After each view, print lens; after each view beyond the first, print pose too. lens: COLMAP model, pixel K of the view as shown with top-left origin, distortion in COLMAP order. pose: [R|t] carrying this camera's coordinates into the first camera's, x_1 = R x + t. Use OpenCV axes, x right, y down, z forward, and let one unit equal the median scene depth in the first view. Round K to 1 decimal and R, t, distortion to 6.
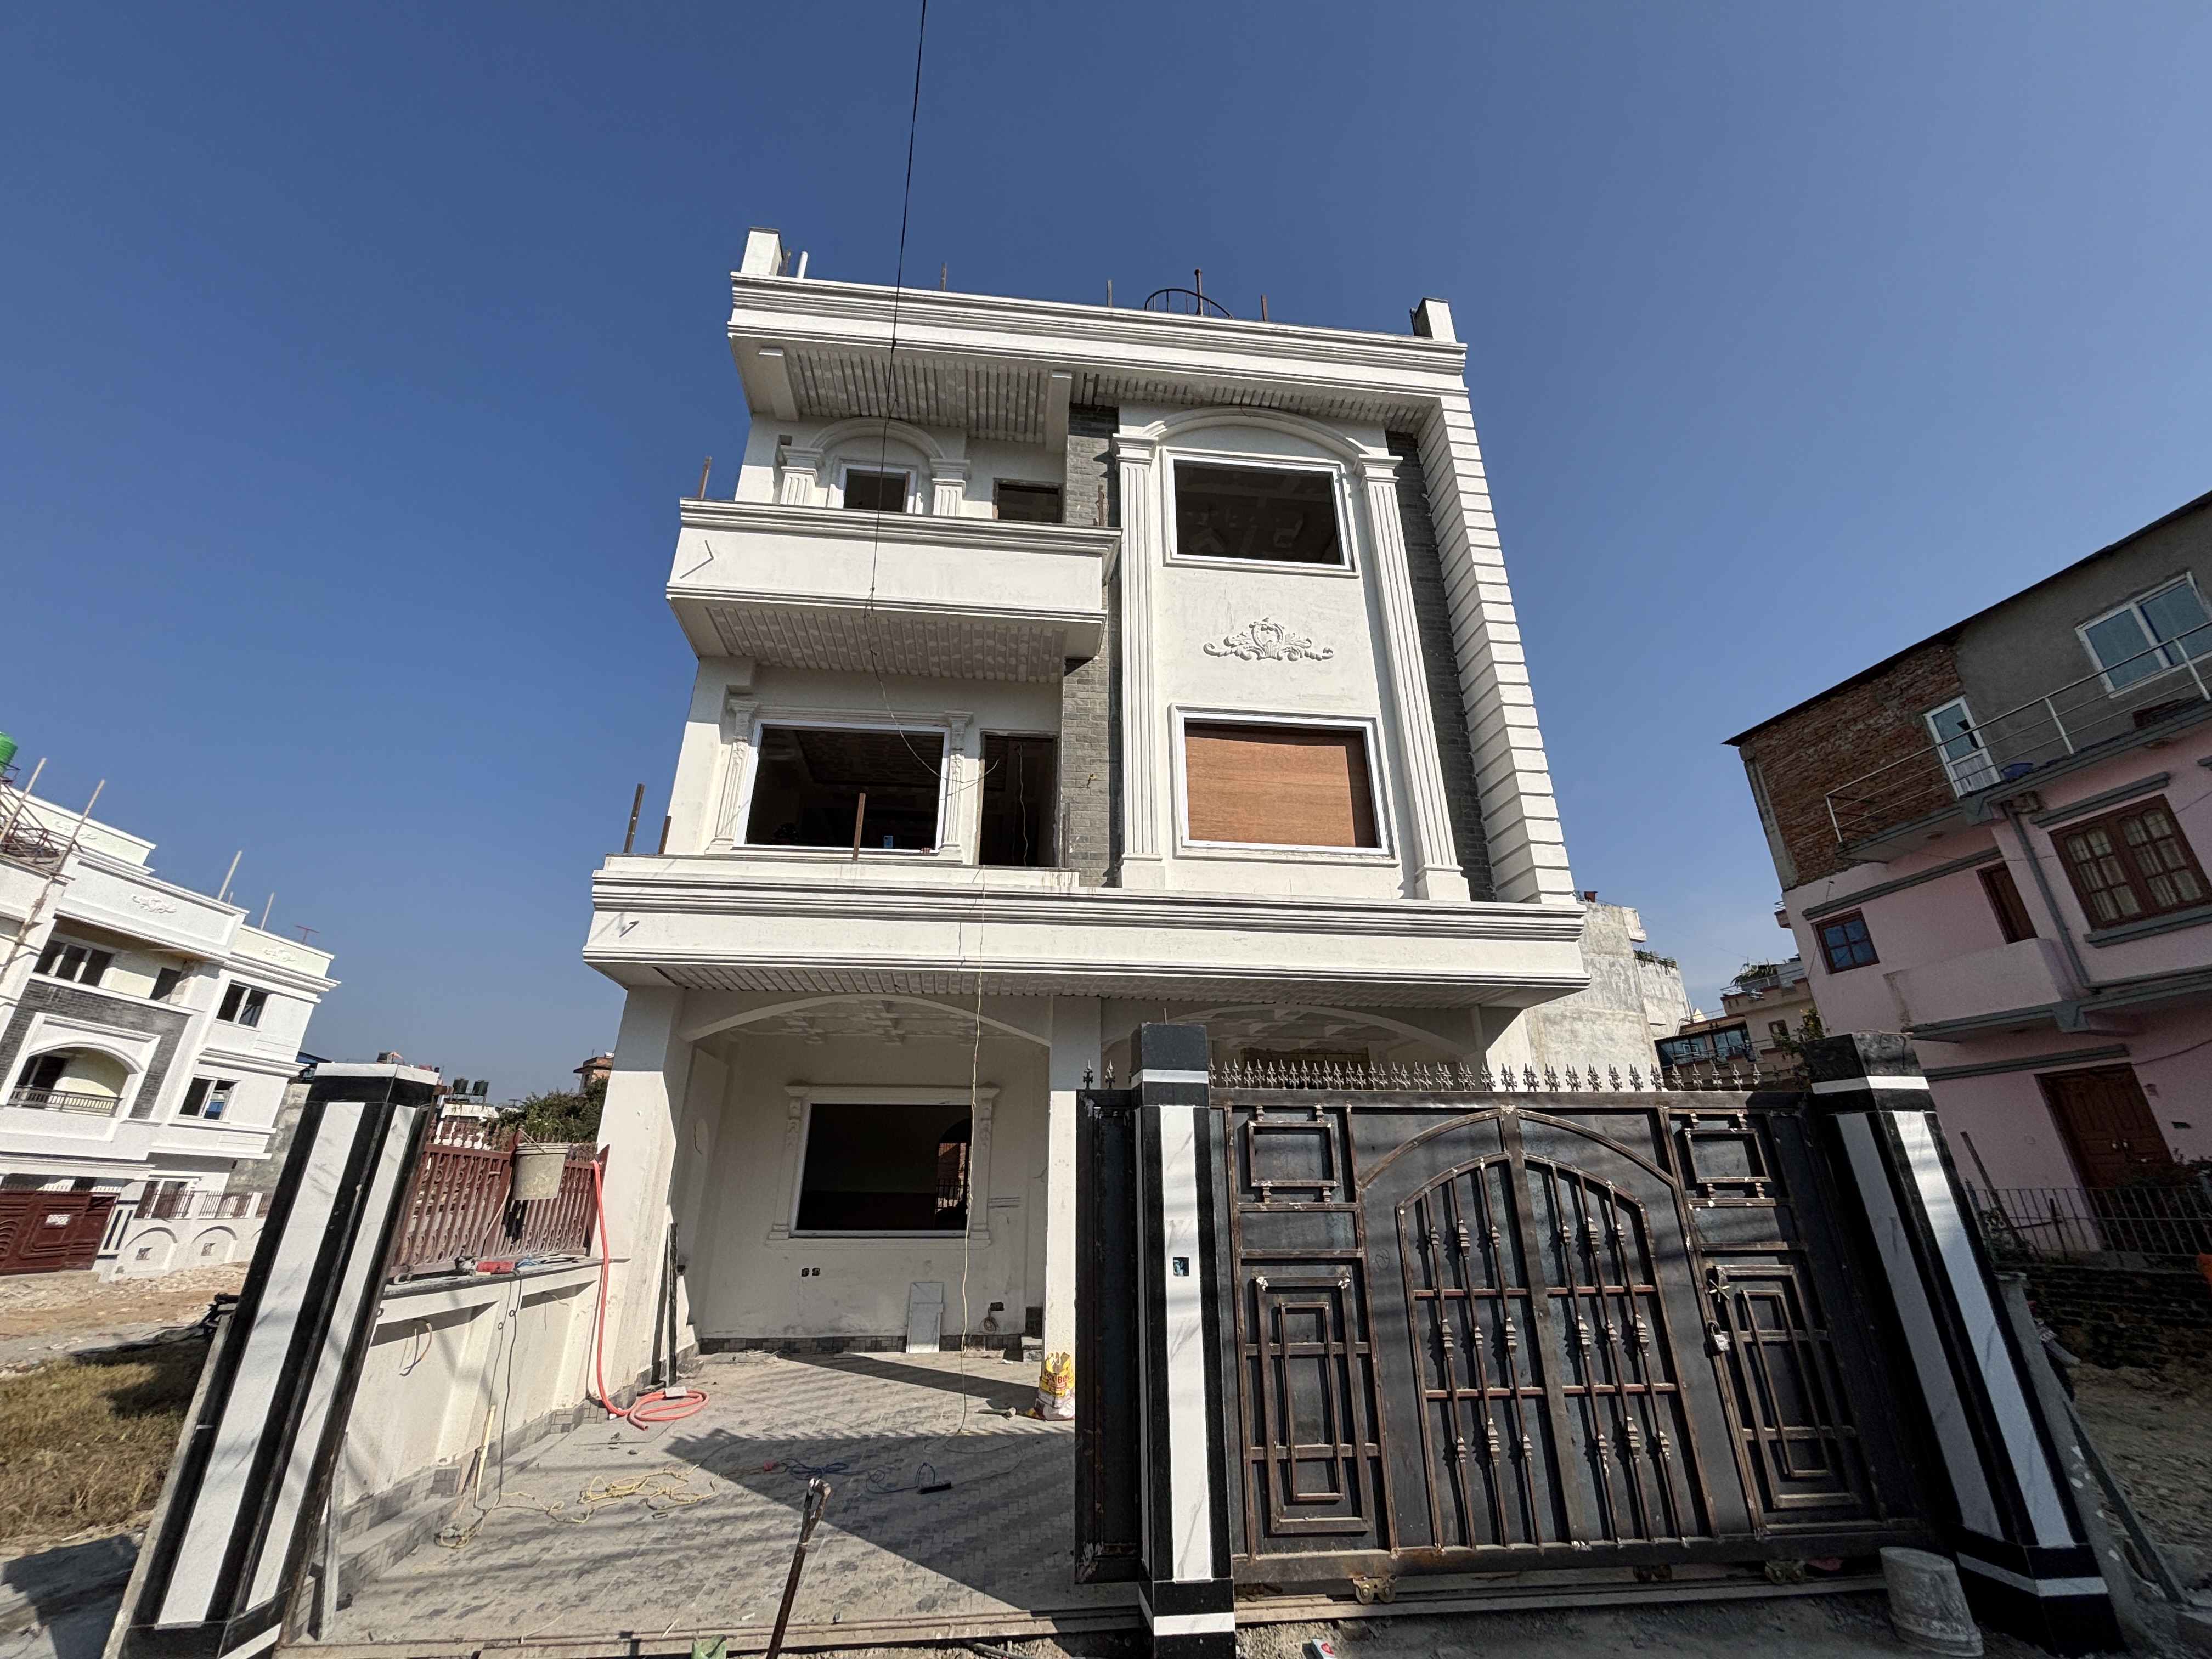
lens RADIAL K [[888.2, 0, 1101.9], [0, 888.2, 824.5], [0, 0, 1]] dist [-0.002553, -0.000136]
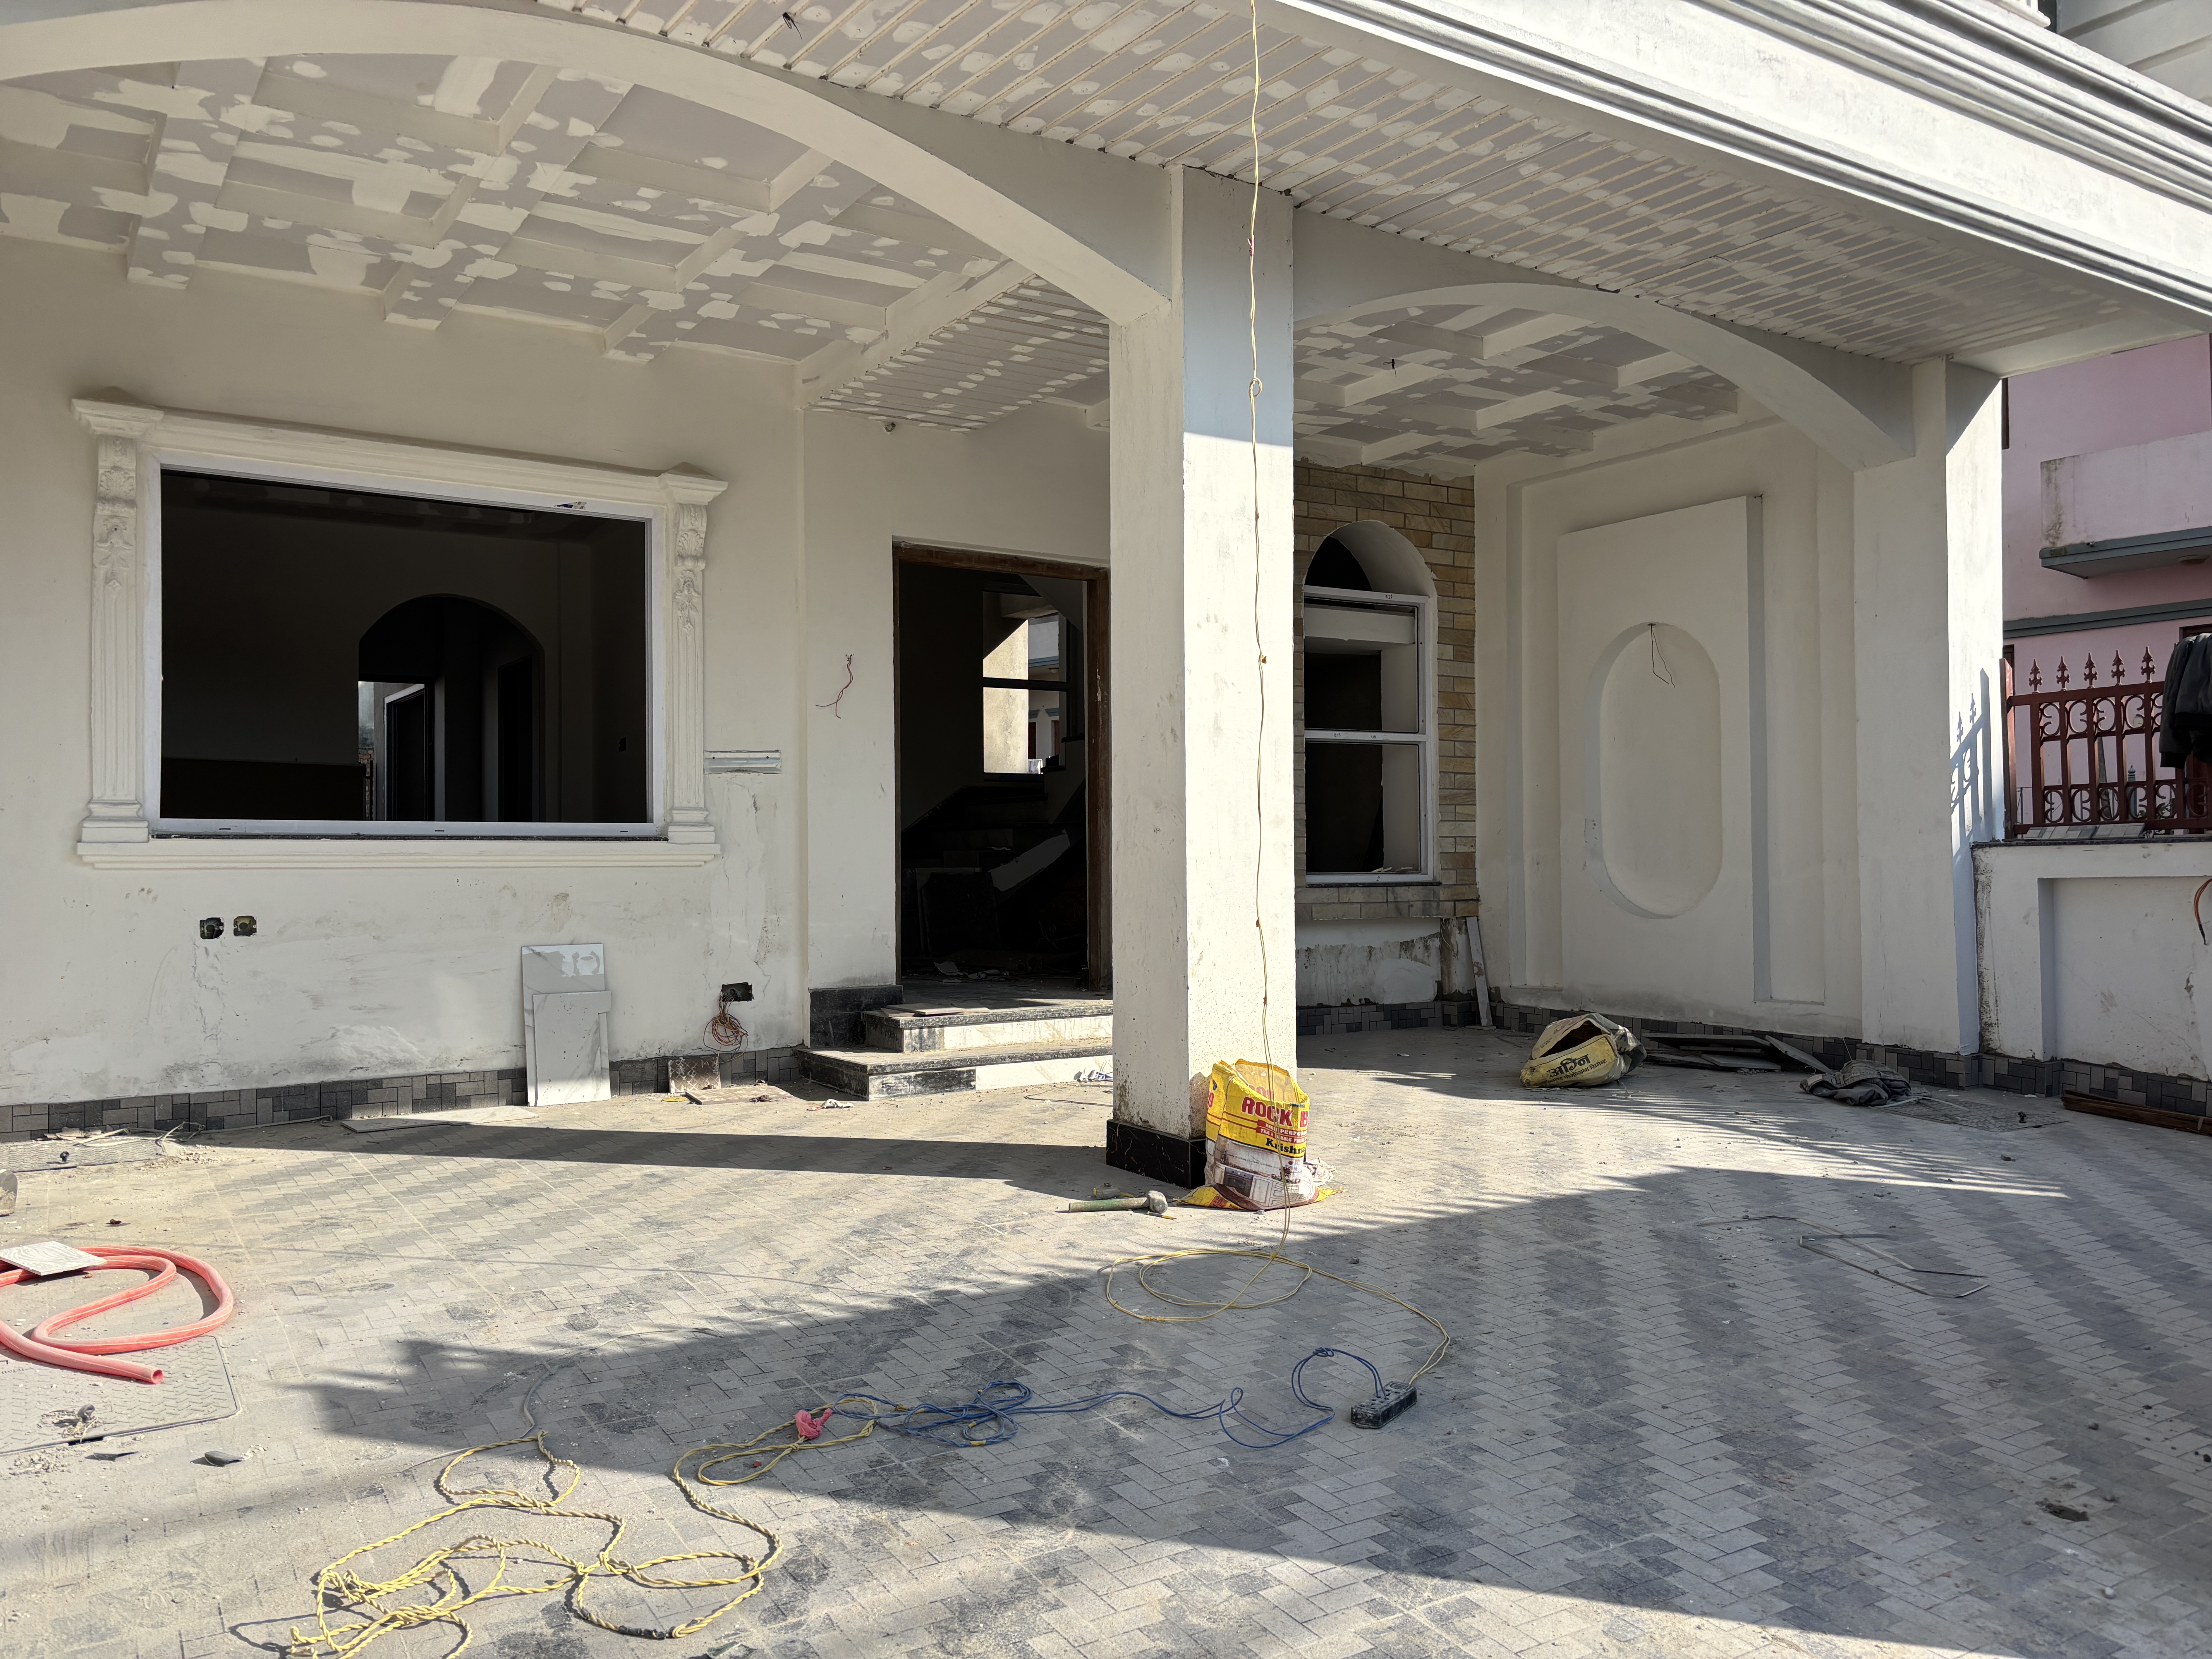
lens RADIAL K [[1653.3, 0, 1107.3], [0, 1653.3, 826.1], [0, 0, 1]] dist [0.026297, 0.002508]
pose [[0.897177, 0.002010, 0.441666, -0.308899], [-0.168439, 0.925971, 0.337945, 0.185632], [-0.408290, -0.377590, 0.831098, 0.324147]]
